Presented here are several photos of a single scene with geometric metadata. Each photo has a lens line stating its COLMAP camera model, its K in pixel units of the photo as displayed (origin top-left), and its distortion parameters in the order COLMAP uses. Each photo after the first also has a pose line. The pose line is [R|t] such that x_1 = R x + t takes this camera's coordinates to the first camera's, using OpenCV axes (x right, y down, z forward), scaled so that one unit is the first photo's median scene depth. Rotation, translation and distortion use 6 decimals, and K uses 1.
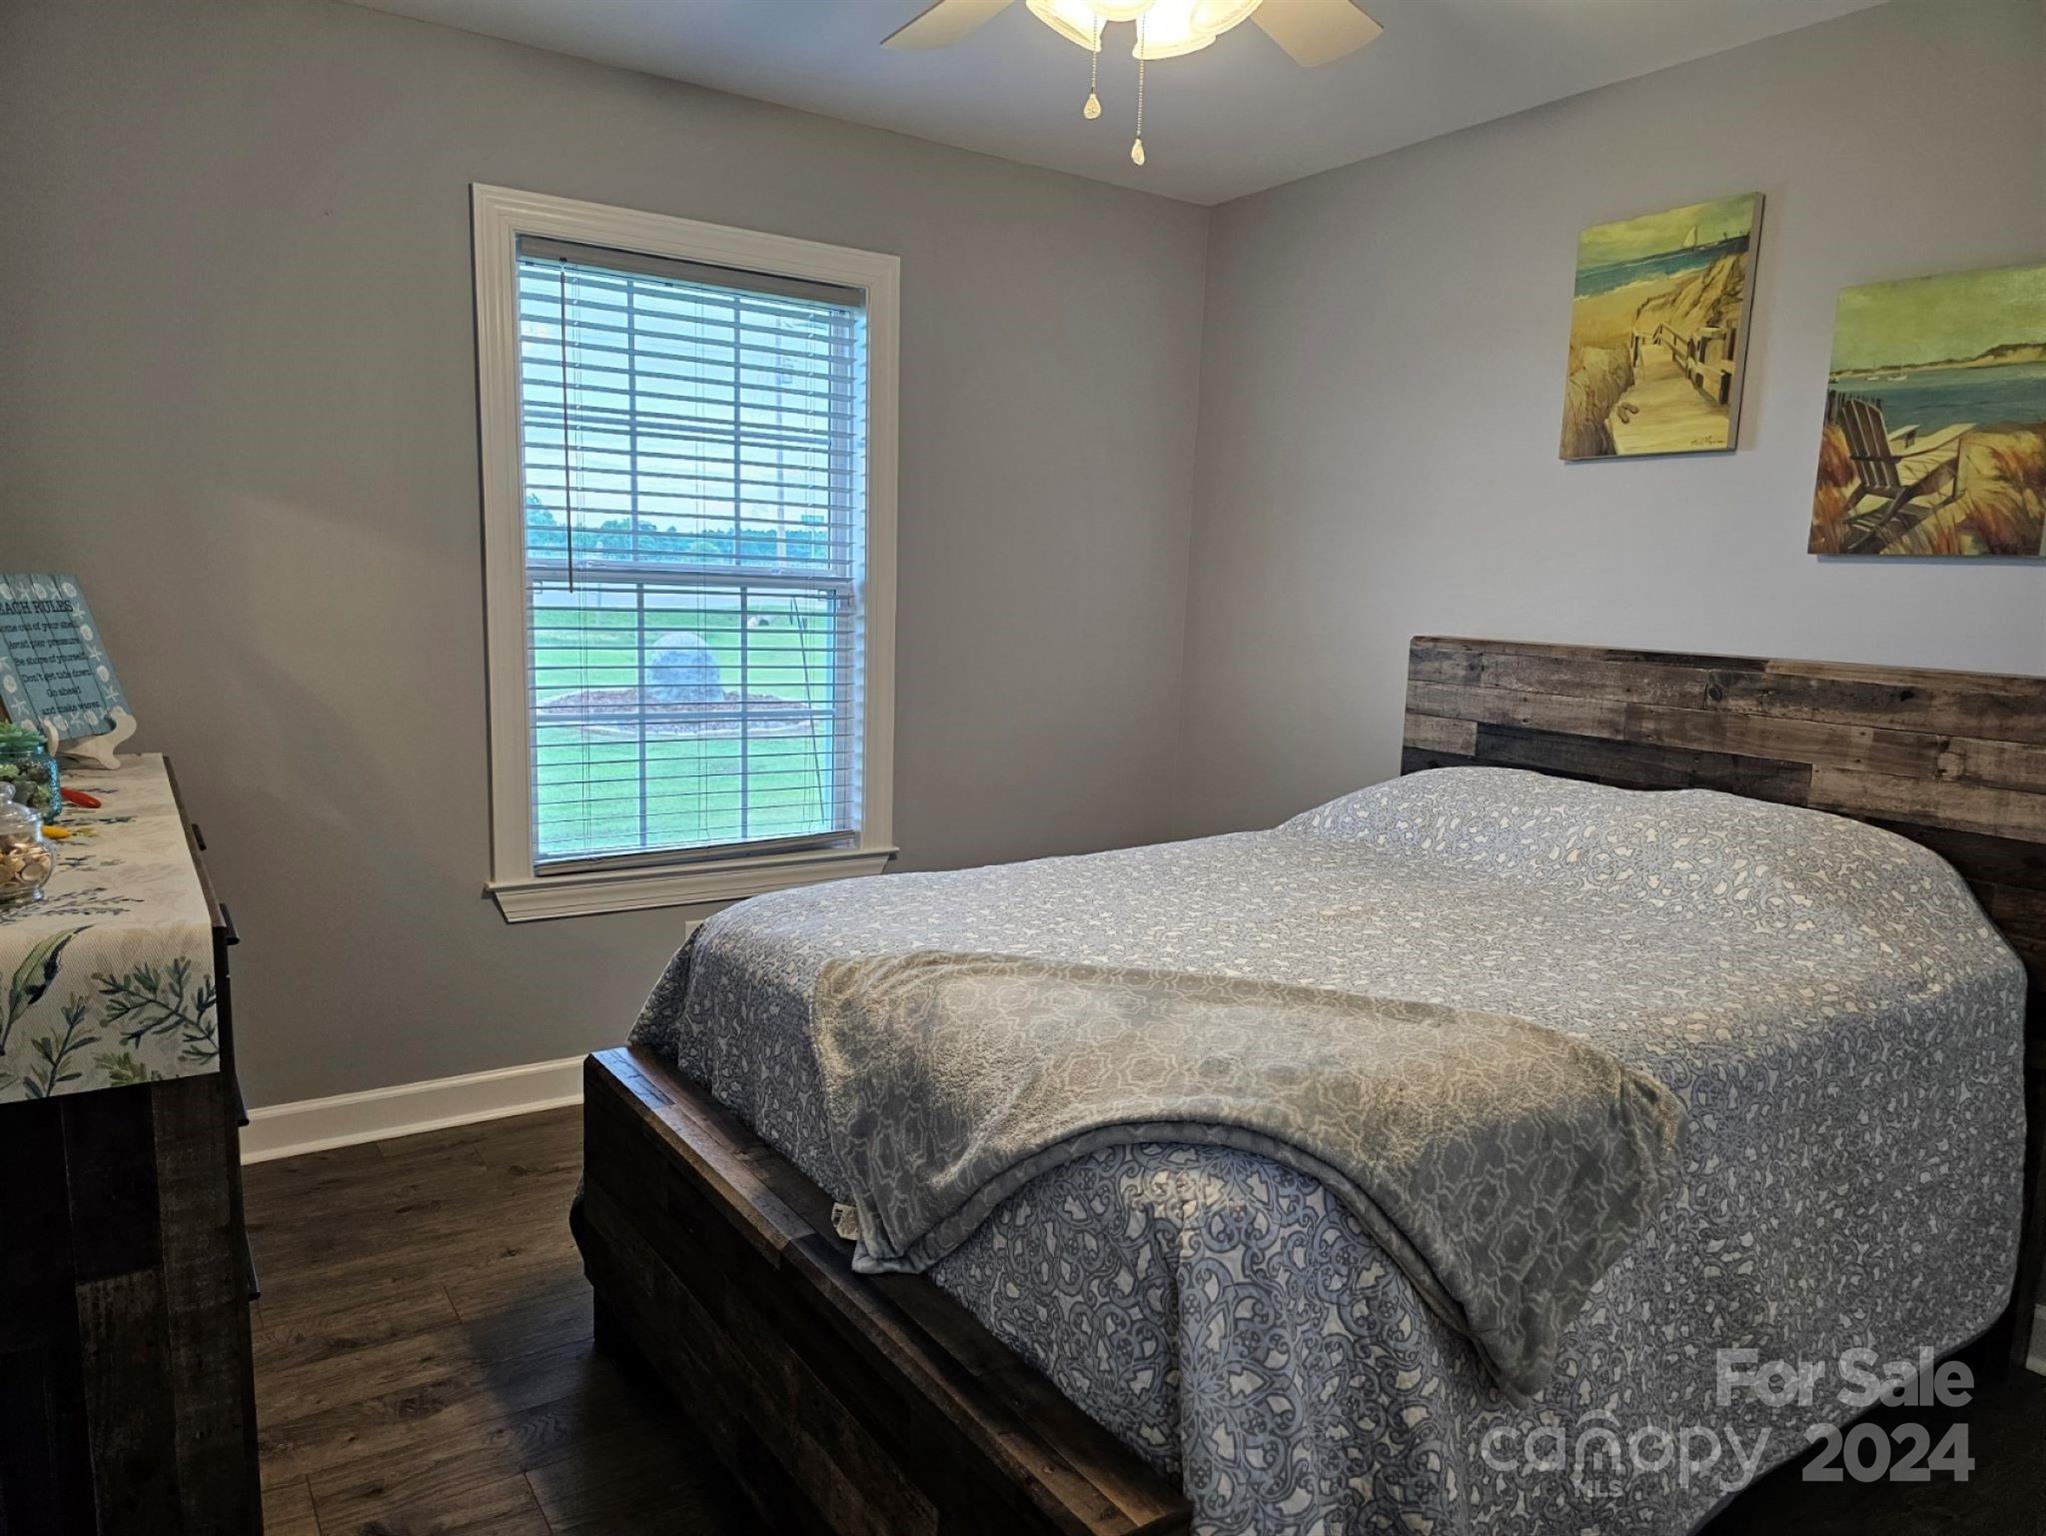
lens RADIAL K [[1500.2, 0, 942.0], [0, 1500.2, 839.3], [0, 0, 1]] dist [0.078646, -0.118775]
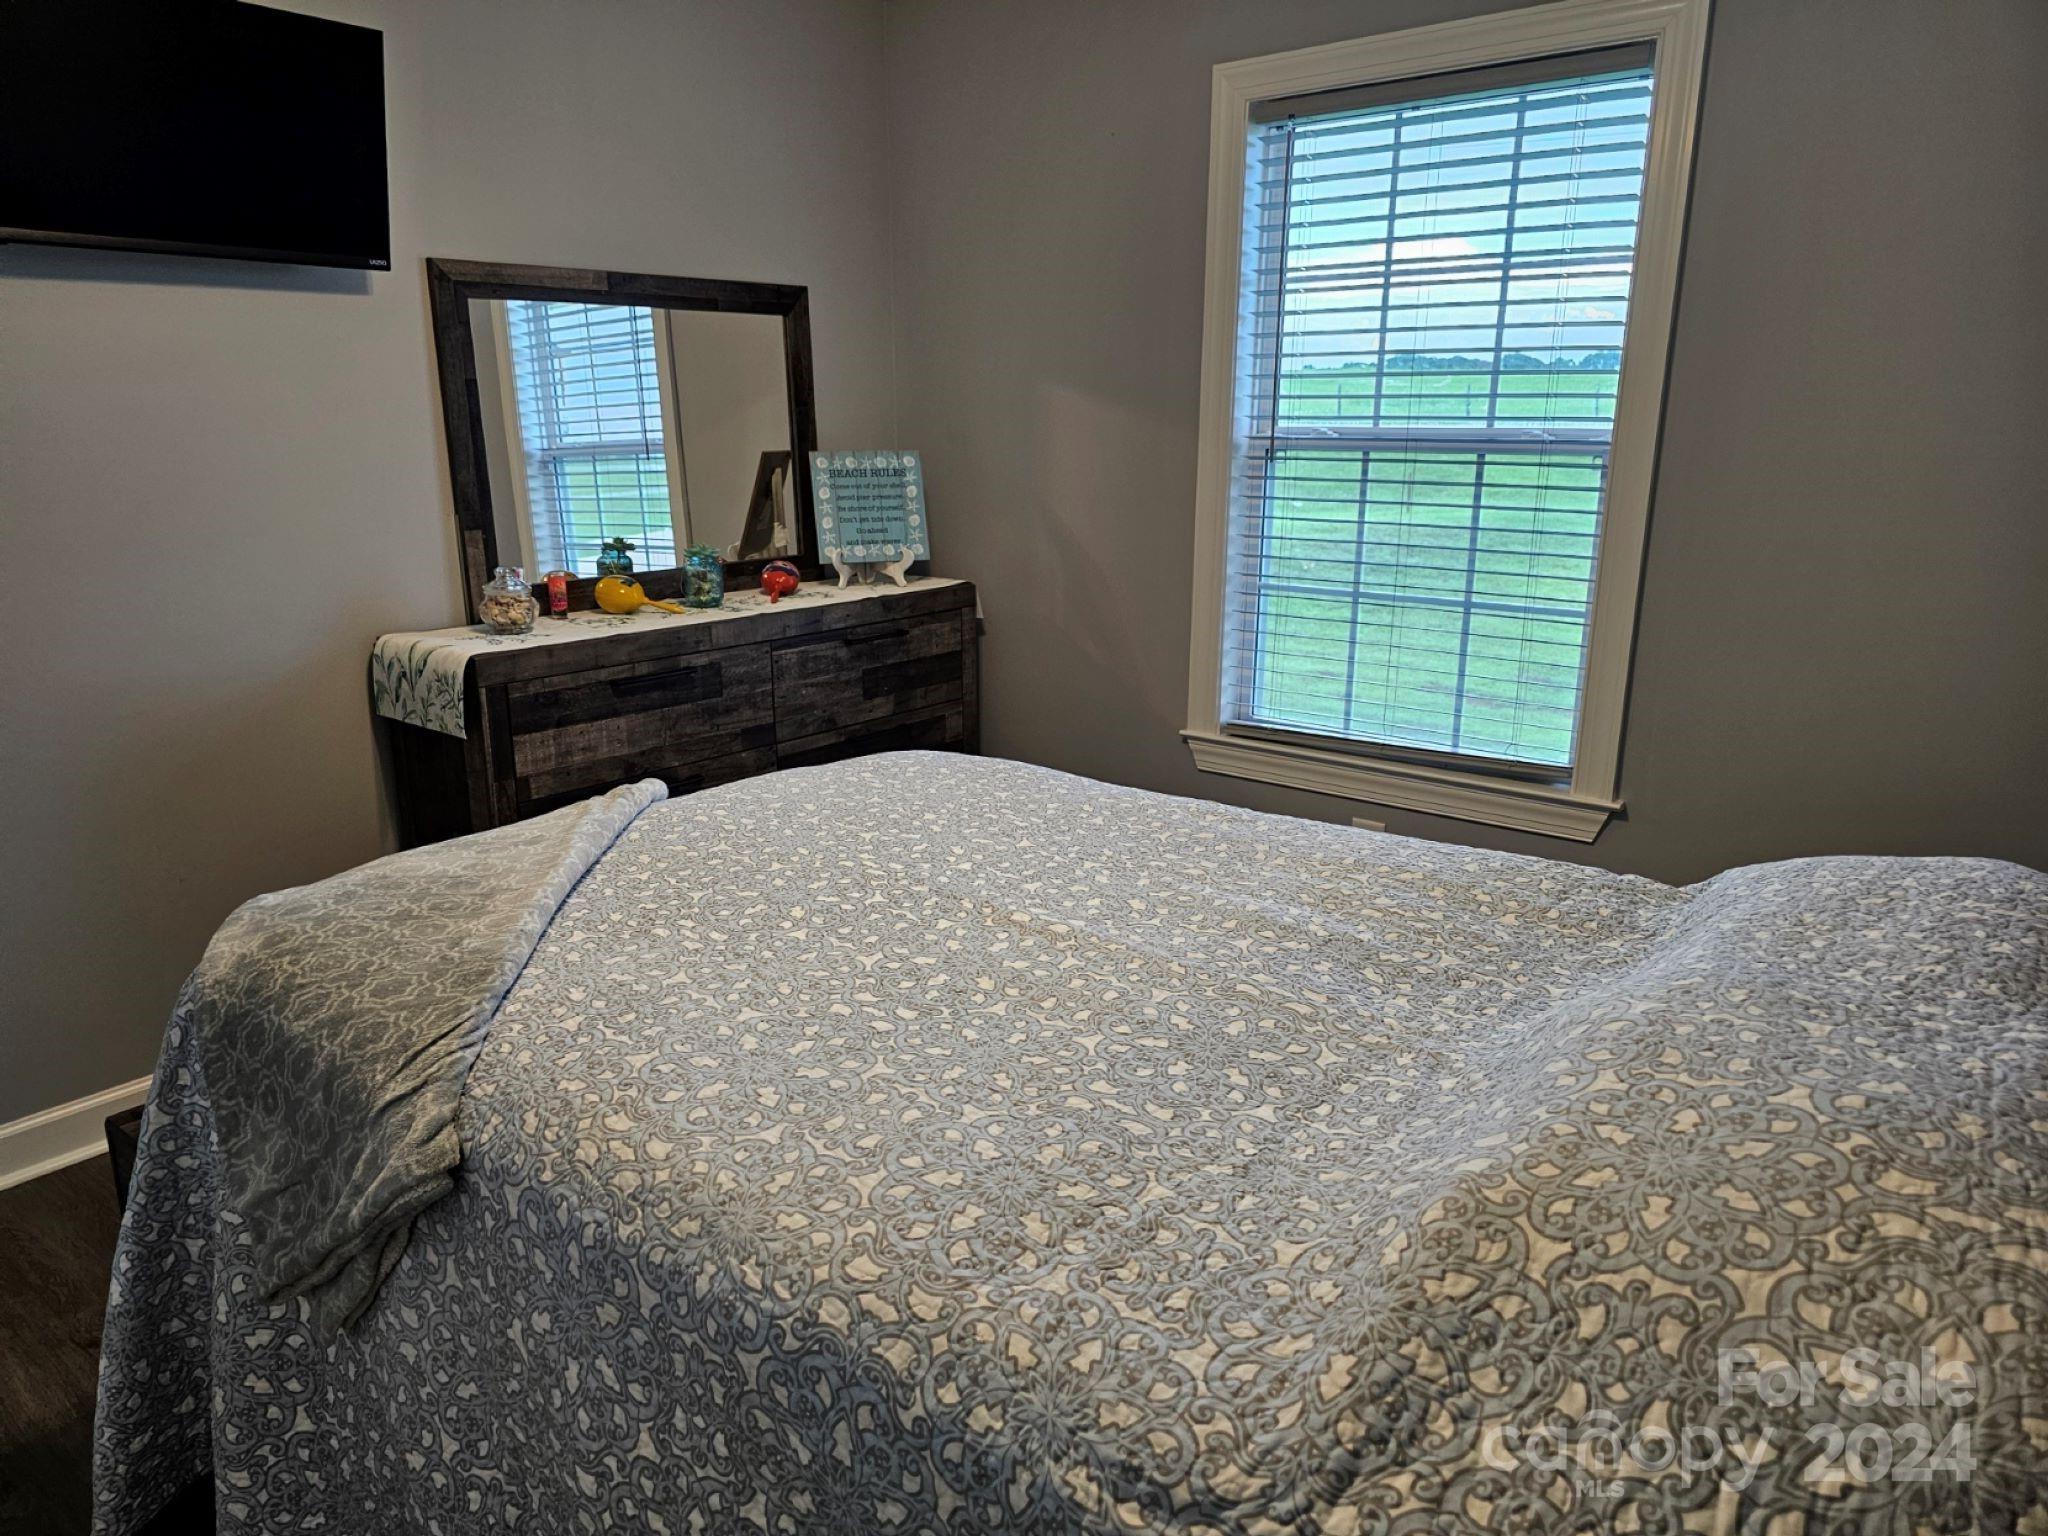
lens RADIAL K [[1402.3, 0, 999.4], [0, 1402.3, 816.6], [0, 0, 1]] dist [0.072310, -0.094677]
pose [[0.262654, 0.241531, -0.934171, 0.634803], [-0.154787, 0.966172, 0.206284, -0.099901], [0.952394, 0.090416, 0.291154, 0.565478]]
